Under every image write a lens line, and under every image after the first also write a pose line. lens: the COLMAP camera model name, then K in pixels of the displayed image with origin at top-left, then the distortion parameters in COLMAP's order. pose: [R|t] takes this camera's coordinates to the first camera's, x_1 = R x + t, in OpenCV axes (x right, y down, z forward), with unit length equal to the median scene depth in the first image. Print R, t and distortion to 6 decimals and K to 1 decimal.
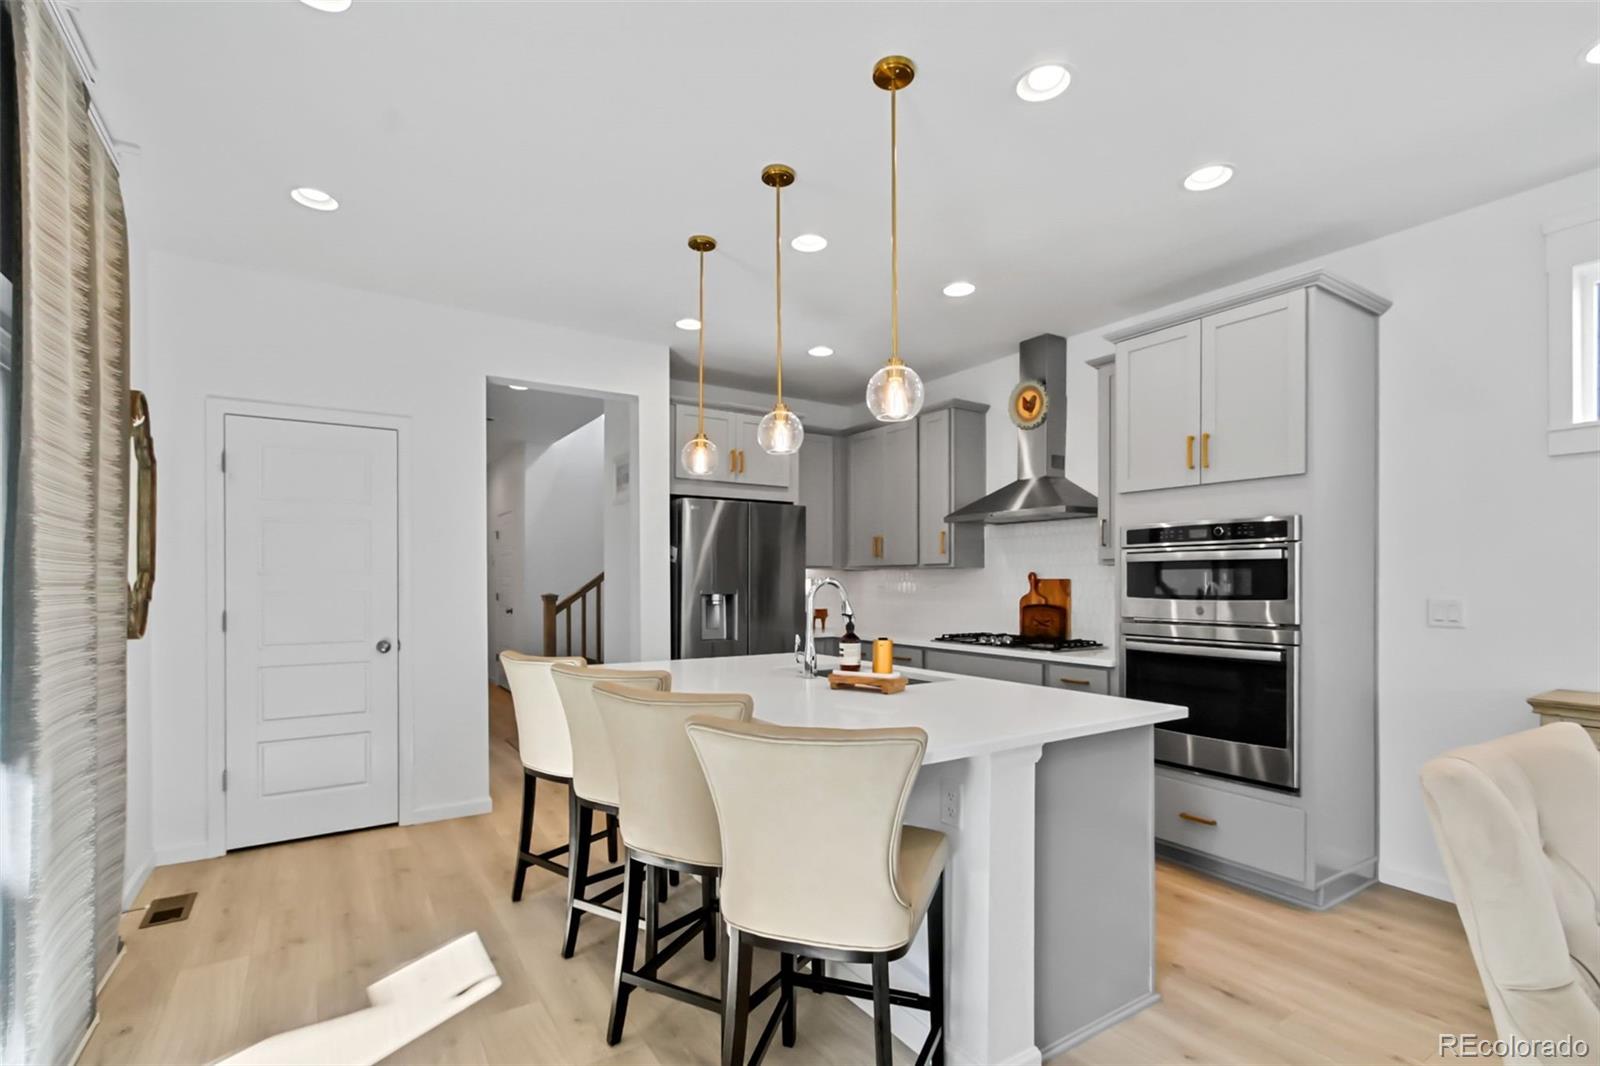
lens RADIAL K [[756.2, 0, 795.2], [0, 756.2, 579.2], [0, 0, 1]] dist [-0.000282, 0.000536]
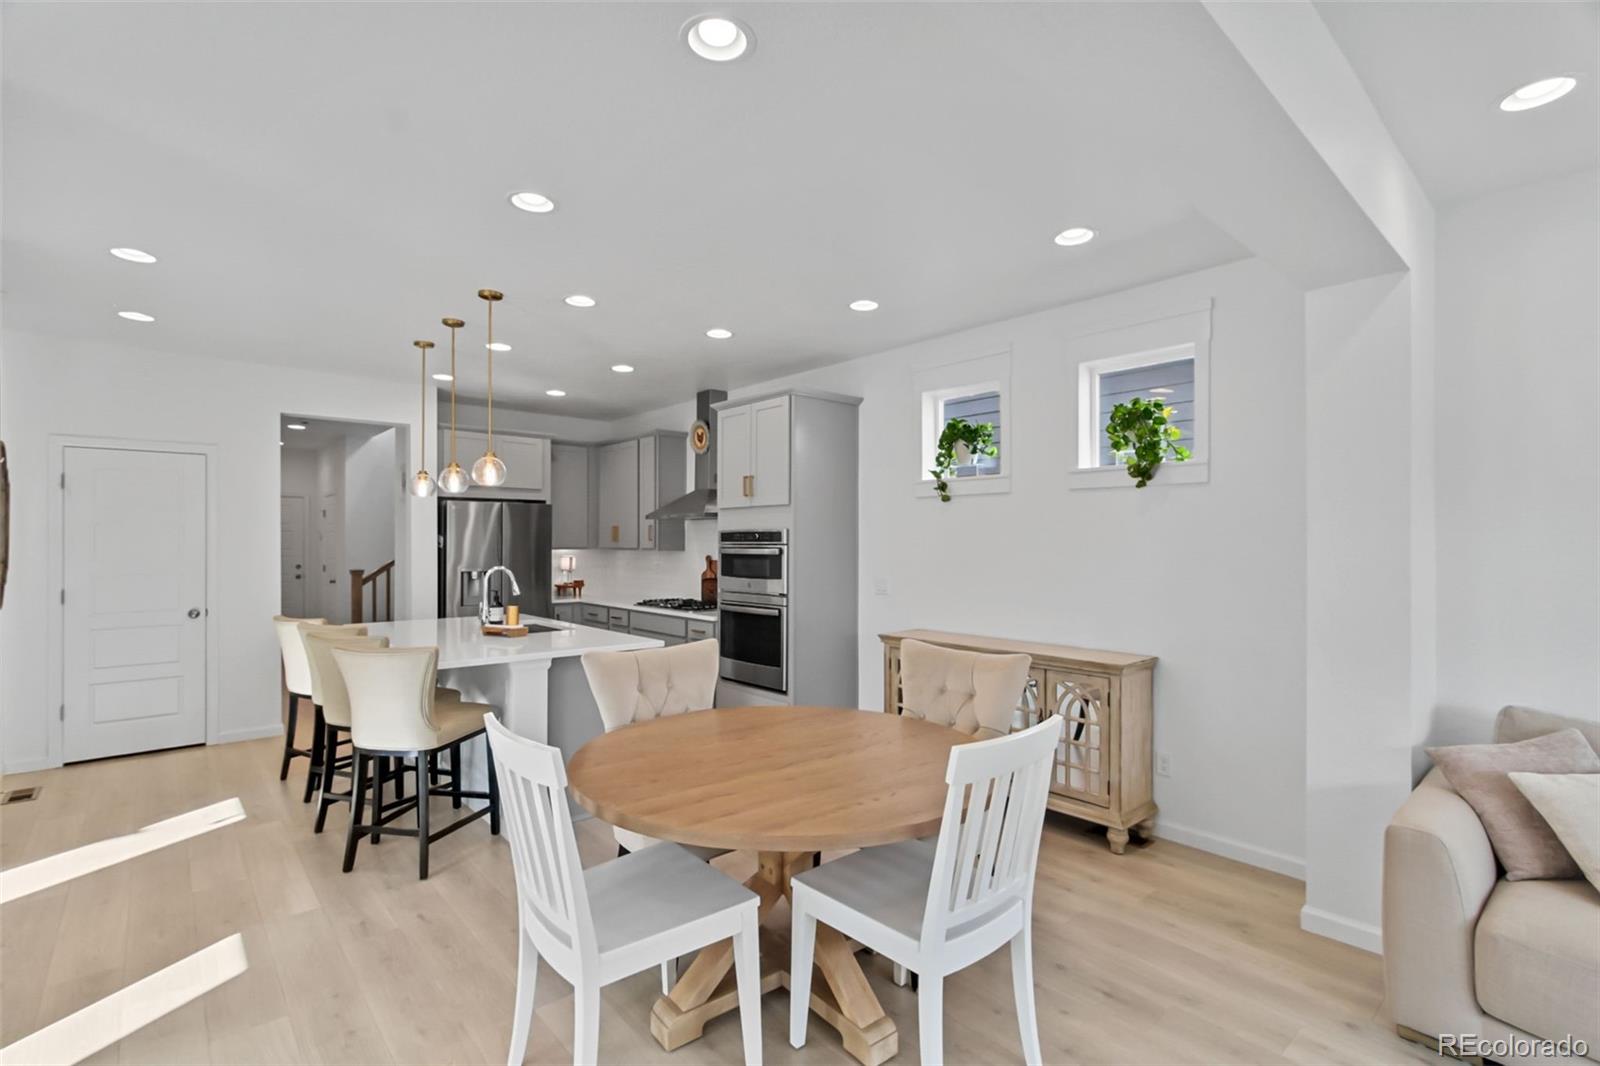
lens RADIAL K [[748.7, 0, 797.9], [0, 748.7, 539.0], [0, 0, 1]] dist [0.000250, 0.000415]
pose [[0.989462, 0.002446, 0.144775, 0.289387], [-0.001809, 0.999988, -0.004529, -0.035232], [-0.144784, 0.004219, 0.989454, -0.423265]]
